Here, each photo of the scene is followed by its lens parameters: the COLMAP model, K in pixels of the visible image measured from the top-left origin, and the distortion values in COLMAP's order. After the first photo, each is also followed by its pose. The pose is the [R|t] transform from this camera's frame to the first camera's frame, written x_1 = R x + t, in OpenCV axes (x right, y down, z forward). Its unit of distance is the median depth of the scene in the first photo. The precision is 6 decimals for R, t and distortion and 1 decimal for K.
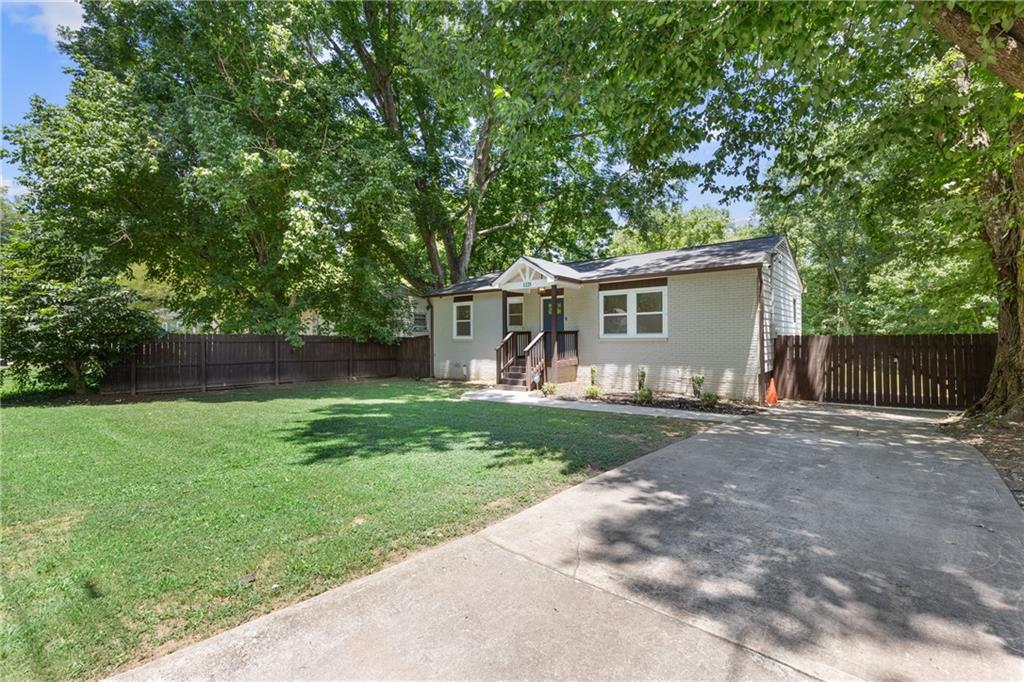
lens RADIAL K [[447.0, 0, 512.0], [0, 447.0, 341.0], [0, 0, 1]] dist [-0.000654, 0.000003]
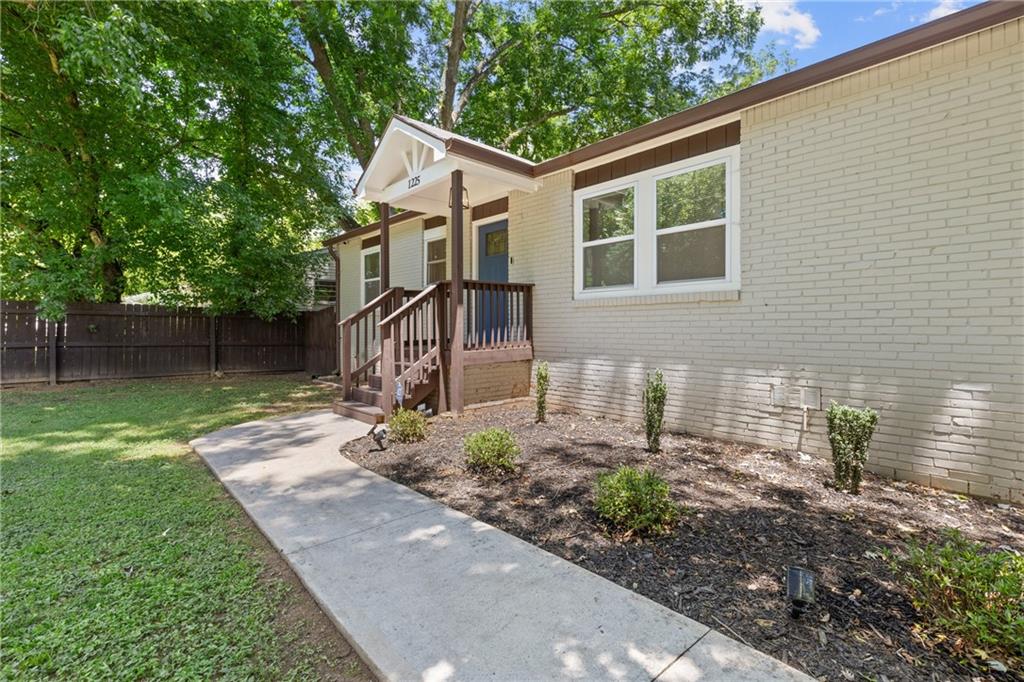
lens RADIAL K [[463.7, 0, 504.9], [0, 463.7, 327.6], [0, 0, 1]] dist [0.000878, 0.000072]
pose [[0.988677, 0.001640, -0.150051, 0.206017], [-0.001093, 0.999992, 0.003722, 0.020697], [0.150056, -0.003516, 0.988671, 0.571964]]
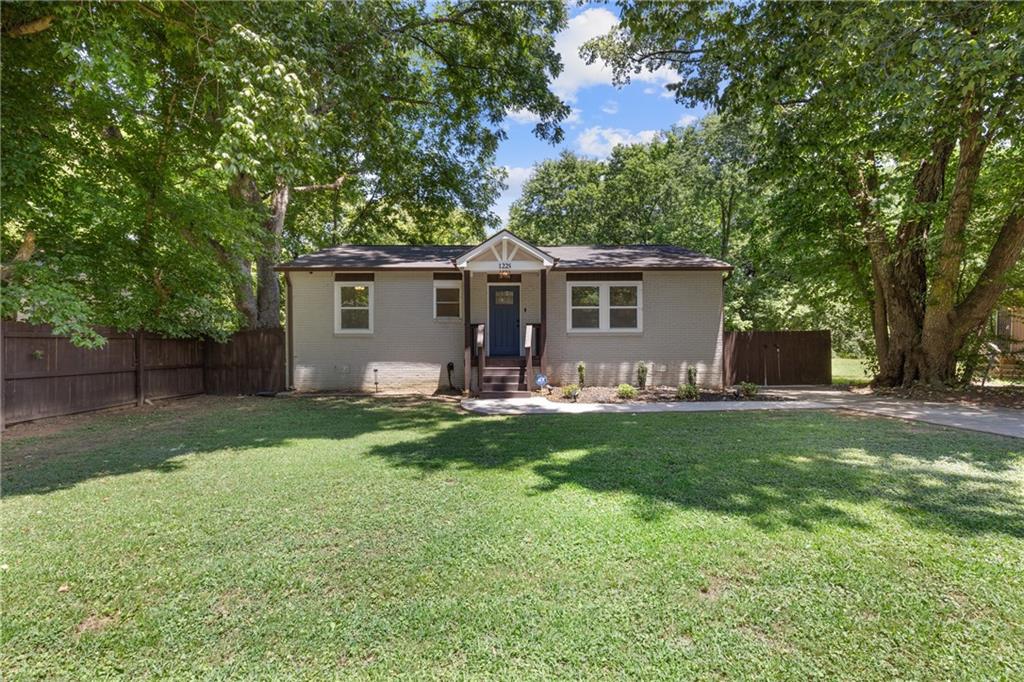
lens RADIAL K [[463.7, 0, 504.9], [0, 463.7, 327.6], [0, 0, 1]] dist [0.000878, 0.000072]
pose [[0.776899, 0.011857, 0.629513, -0.520219], [0.000991, 0.999798, -0.020054, 0.002435], [-0.629624, 0.016204, 0.776731, 0.363625]]
